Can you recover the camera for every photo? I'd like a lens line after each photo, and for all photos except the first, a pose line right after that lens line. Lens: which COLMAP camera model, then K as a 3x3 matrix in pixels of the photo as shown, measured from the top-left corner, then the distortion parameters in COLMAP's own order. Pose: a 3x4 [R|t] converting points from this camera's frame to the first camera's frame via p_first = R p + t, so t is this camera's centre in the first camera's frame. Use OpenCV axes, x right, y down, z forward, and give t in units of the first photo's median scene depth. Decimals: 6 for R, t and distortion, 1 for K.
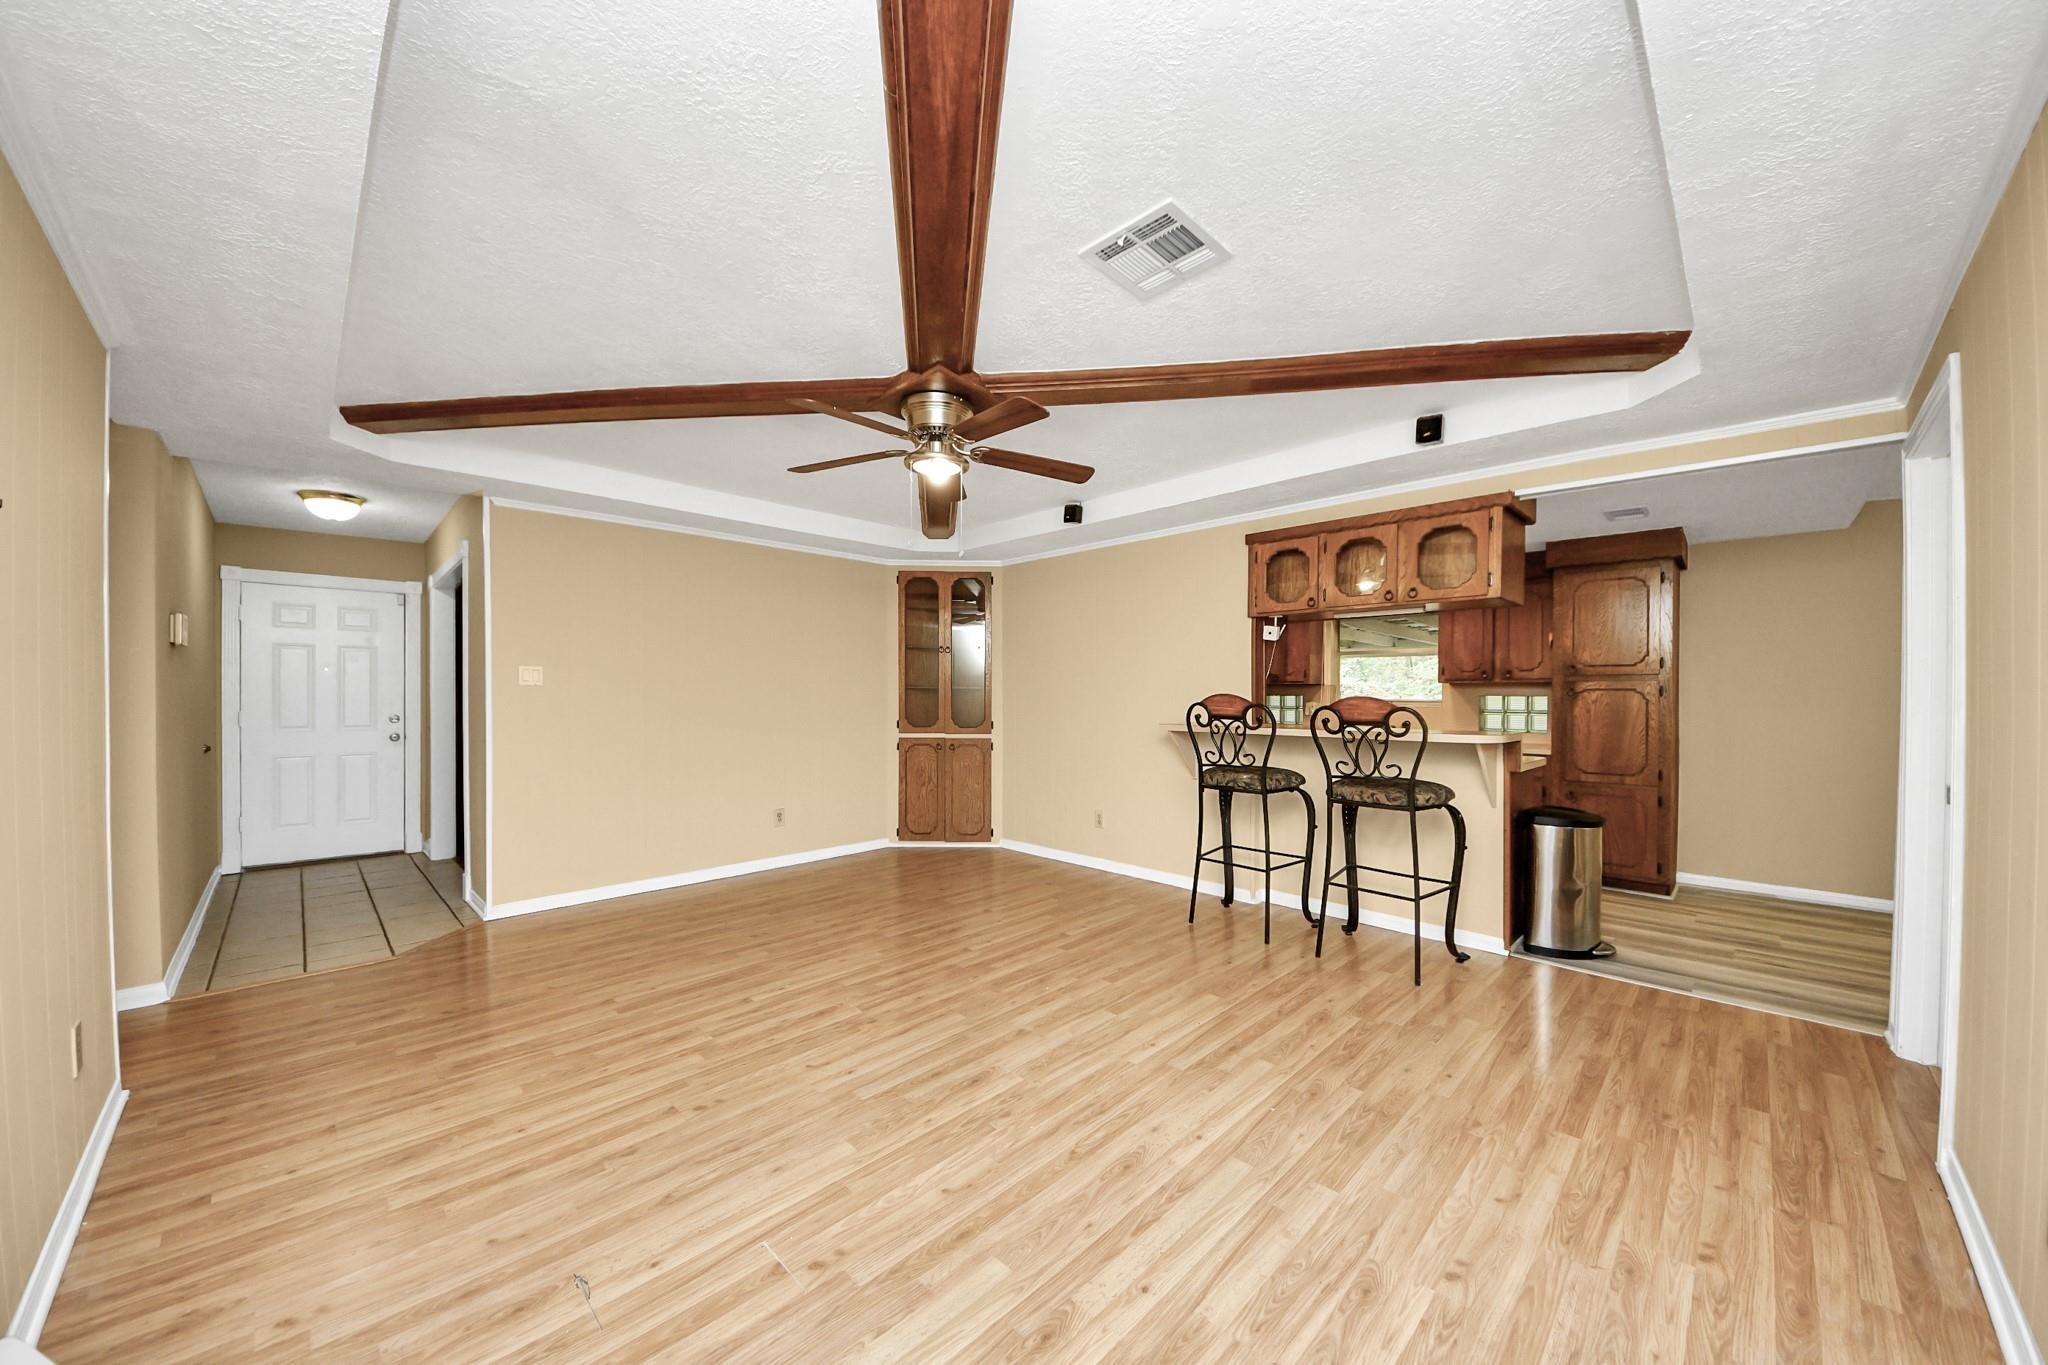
lens RADIAL K [[732.1, 0, 1026.1], [0, 732.1, 701.3], [0, 0, 1]] dist [0.000817, -0.000233]
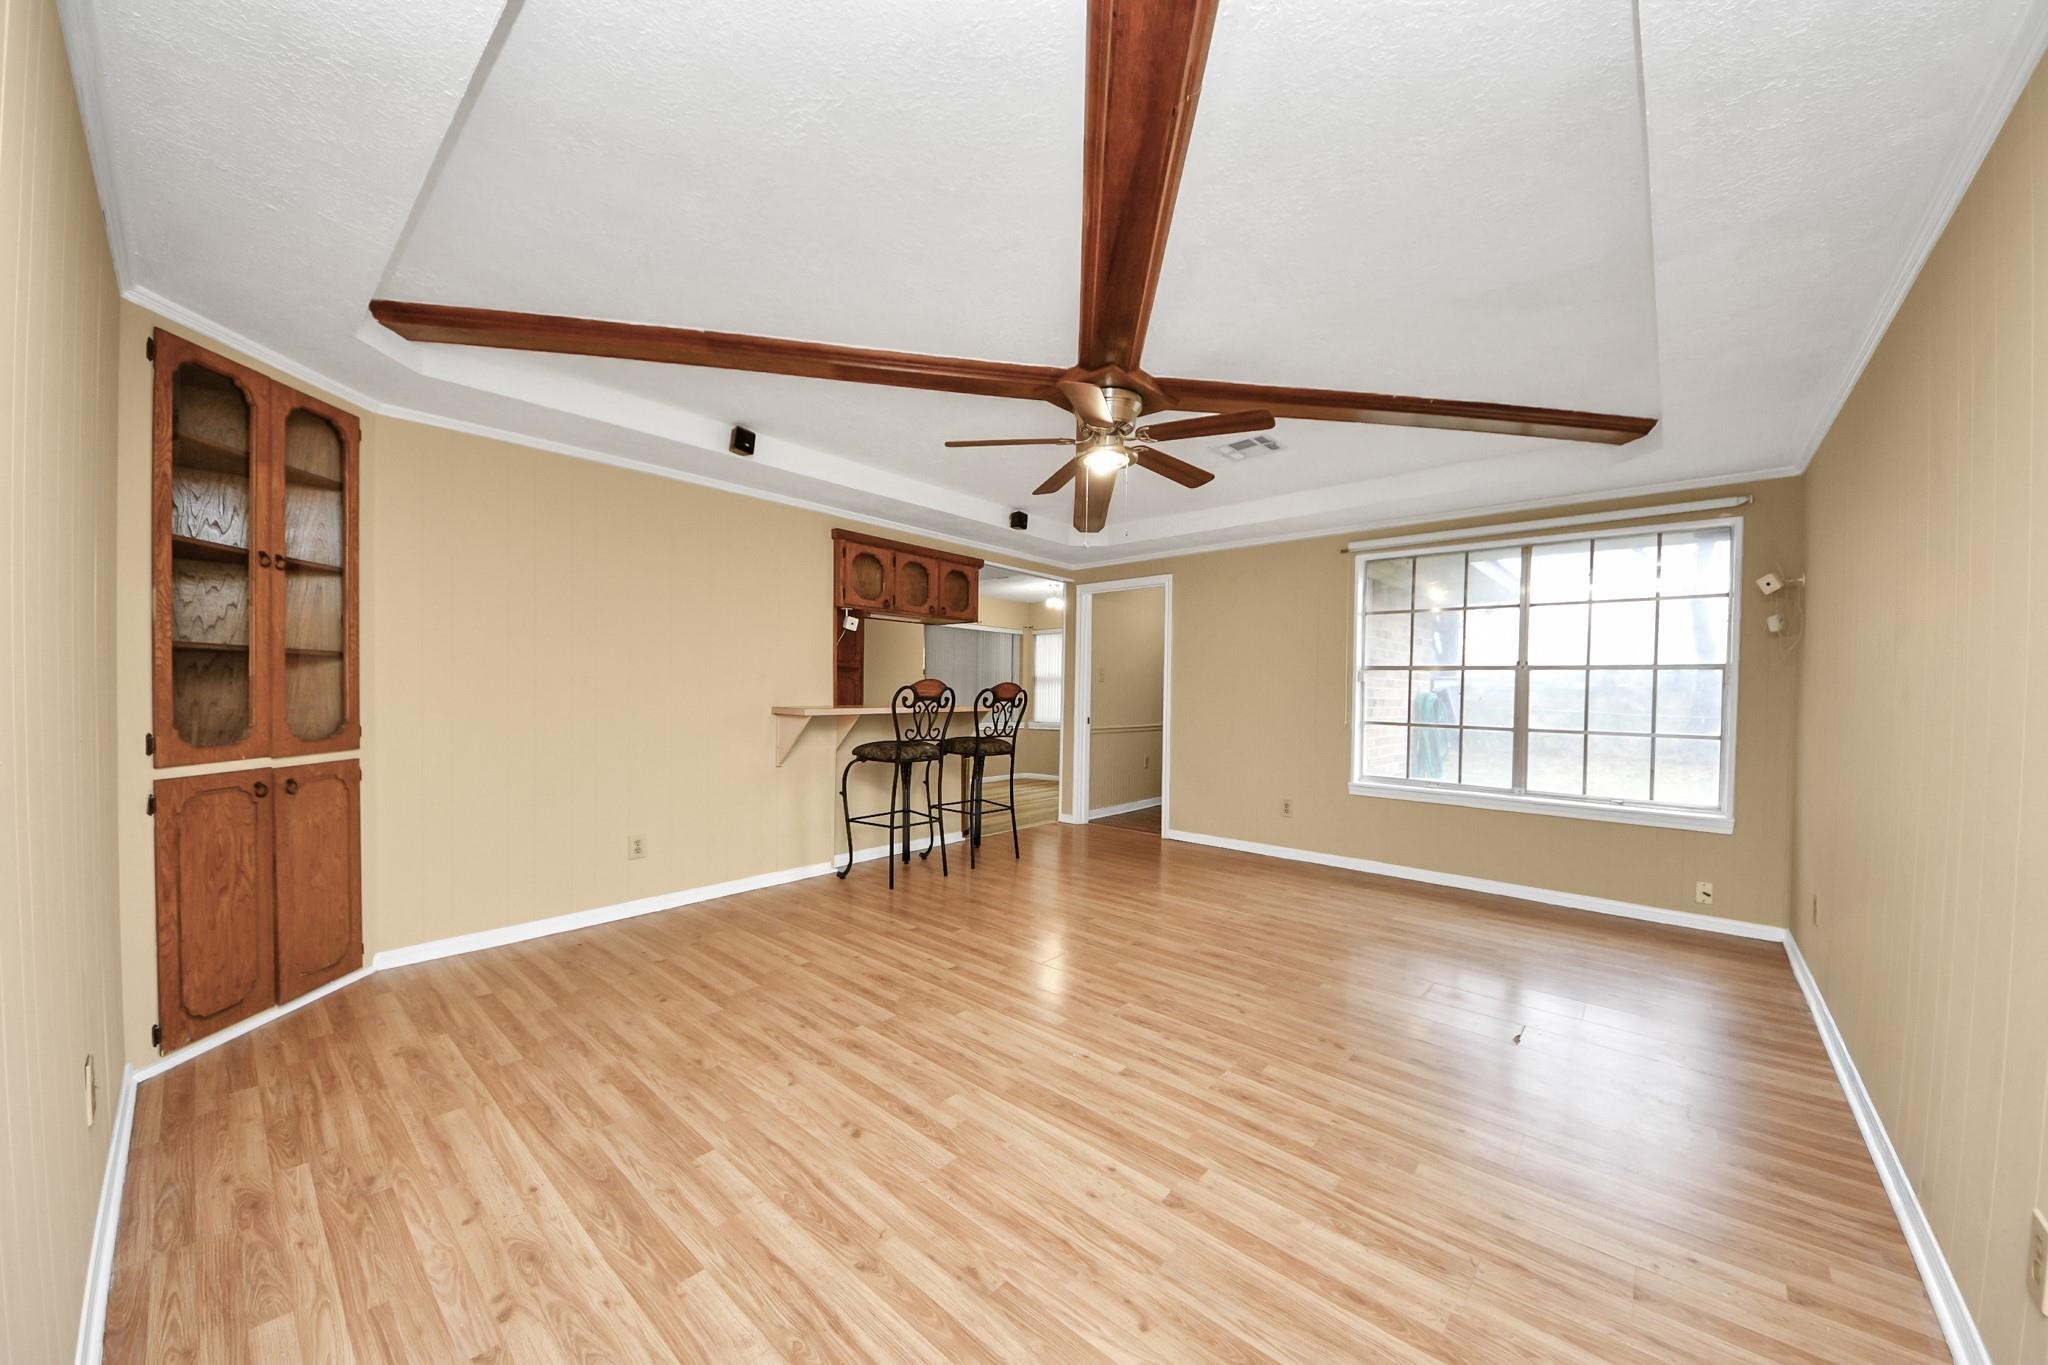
lens RADIAL K [[732.1, 0, 1026.7], [0, 732.1, 675.4], [0, 0, 1]] dist [0.000817, -0.000233]
pose [[-0.073176, 0.016117, 0.997189, -0.901108], [0.001539, 0.999870, -0.016048, 0.004451], [-0.997318, 0.000360, -0.073191, 0.914198]]
